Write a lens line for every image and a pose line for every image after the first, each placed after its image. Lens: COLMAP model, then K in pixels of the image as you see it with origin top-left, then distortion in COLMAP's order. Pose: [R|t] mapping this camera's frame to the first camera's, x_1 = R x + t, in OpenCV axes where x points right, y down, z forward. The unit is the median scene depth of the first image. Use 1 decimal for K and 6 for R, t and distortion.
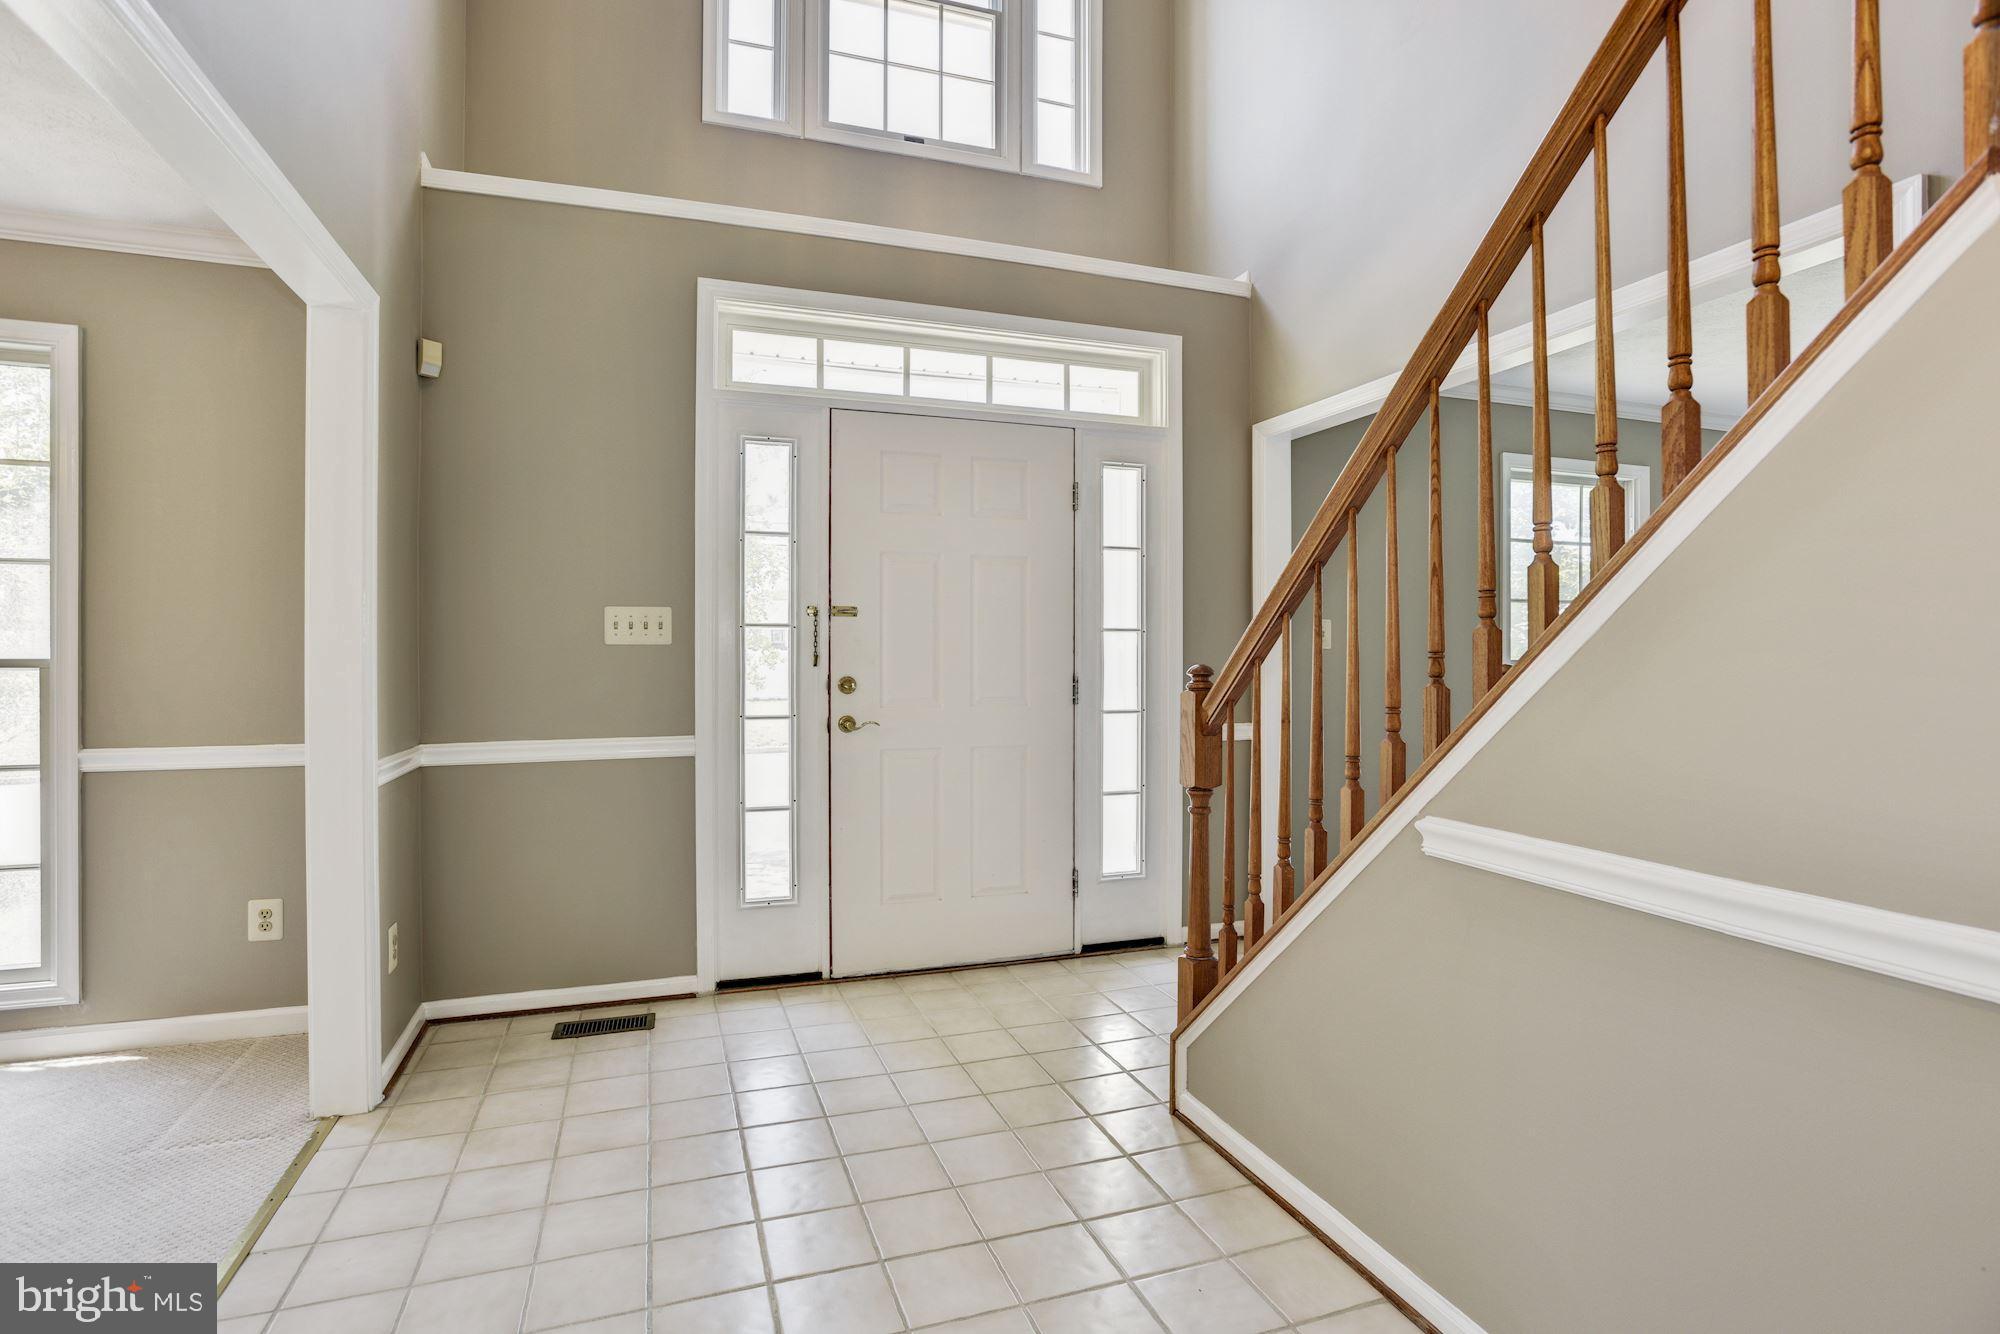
lens RADIAL K [[977.7, 0, 1003.2], [0, 977.7, 662.2], [0, 0, 1]] dist [-0.044047, 0.018024]
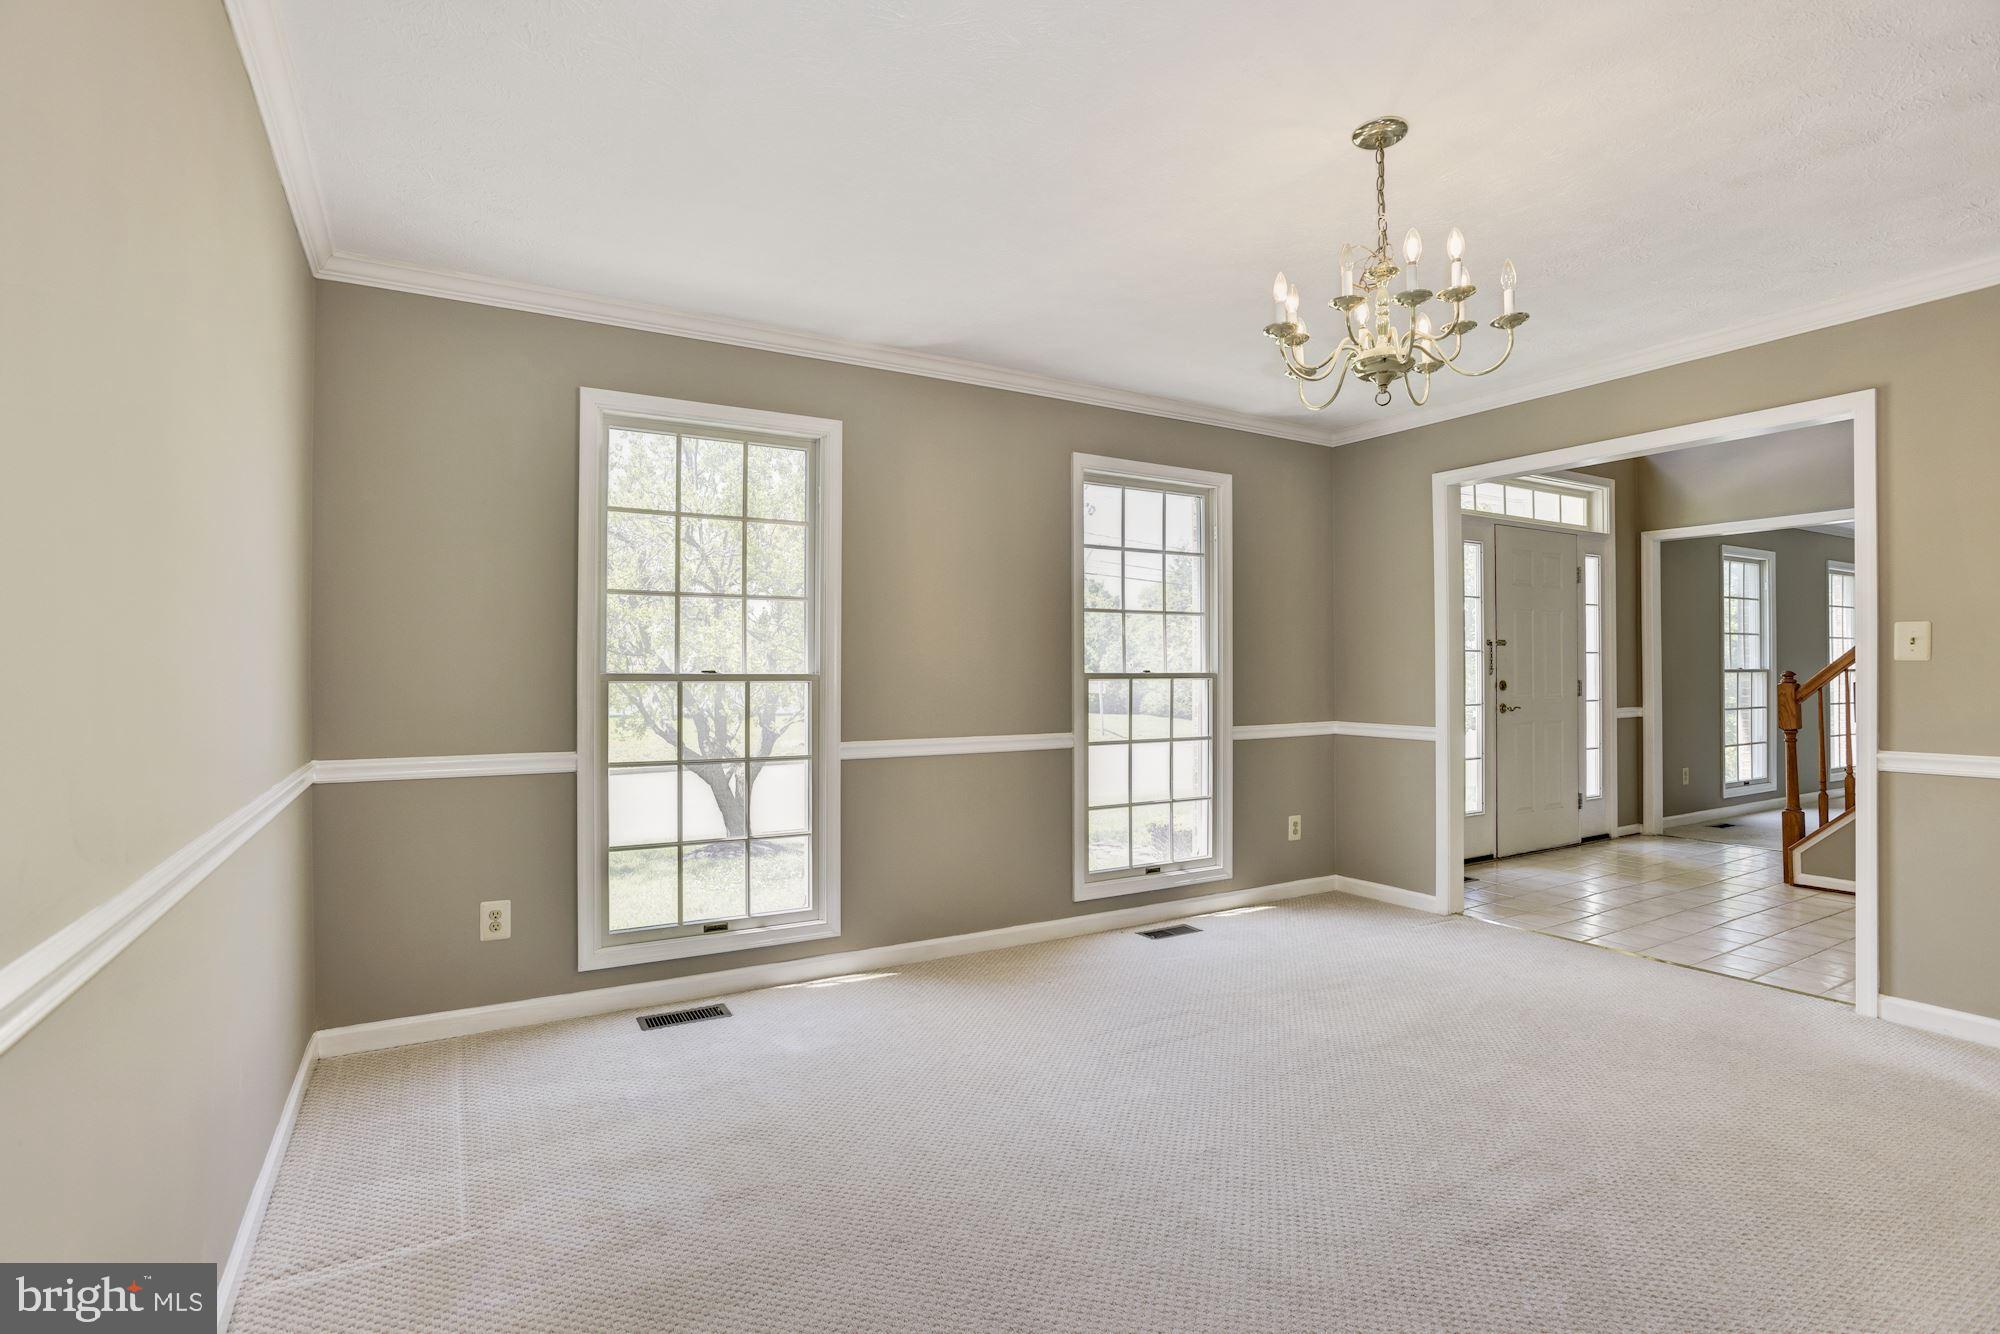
lens RADIAL K [[977.7, 0, 991.8], [0, 977.7, 665.2], [0, 0, 1]] dist [-0.044047, 0.018024]
pose [[0.978801, -0.003806, 0.204779, -1.244443], [0.005243, 0.999965, -0.006475, -0.005516], [-0.204747, 0.007412, 0.978787, -0.427975]]
